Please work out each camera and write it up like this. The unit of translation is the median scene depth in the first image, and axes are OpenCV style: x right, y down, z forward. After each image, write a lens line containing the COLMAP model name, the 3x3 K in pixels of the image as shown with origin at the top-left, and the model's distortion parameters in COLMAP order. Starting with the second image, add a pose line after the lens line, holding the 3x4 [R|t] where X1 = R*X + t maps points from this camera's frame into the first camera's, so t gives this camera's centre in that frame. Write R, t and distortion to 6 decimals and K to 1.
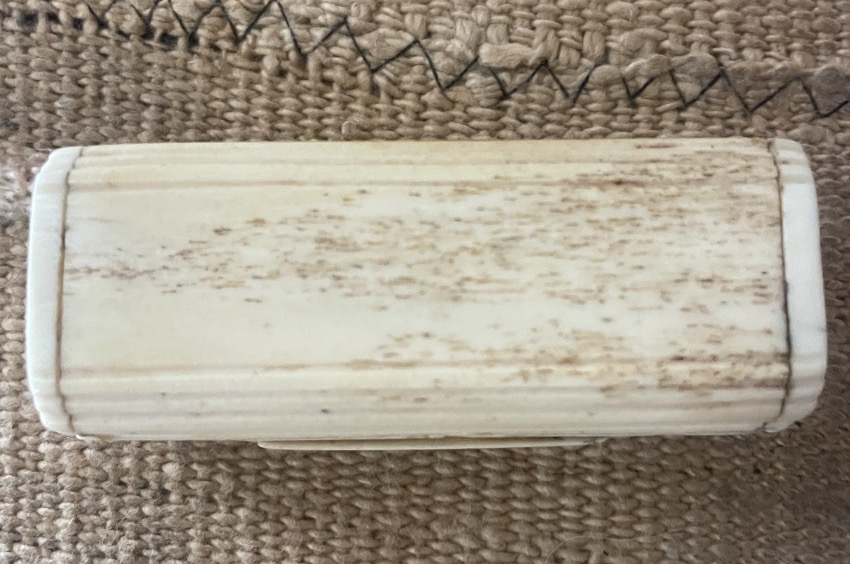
lens RADIAL K [[629.1, 0, 427.2], [0, 629.1, 282.5], [0, 0, 1]] dist [0.007677, -0.002299]
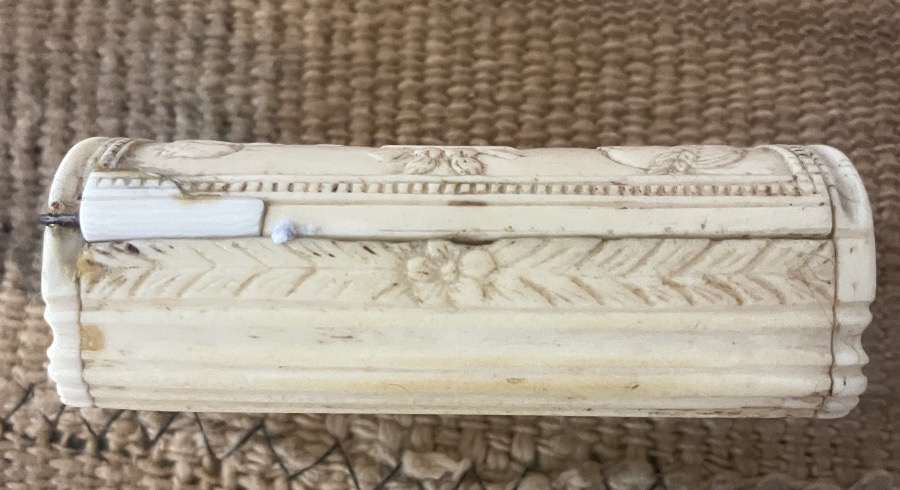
lens RADIAL K [[672.7, 0, 447.7], [0, 672.7, 244.5], [0, 0, 1]] dist [0.000566, 0.000811]
pose [[0.999997, 0.000747, -0.002230, 0.152680], [-0.000755, 0.999994, -0.003443, -0.684334], [0.002228, 0.003445, 0.999992, -0.014428]]
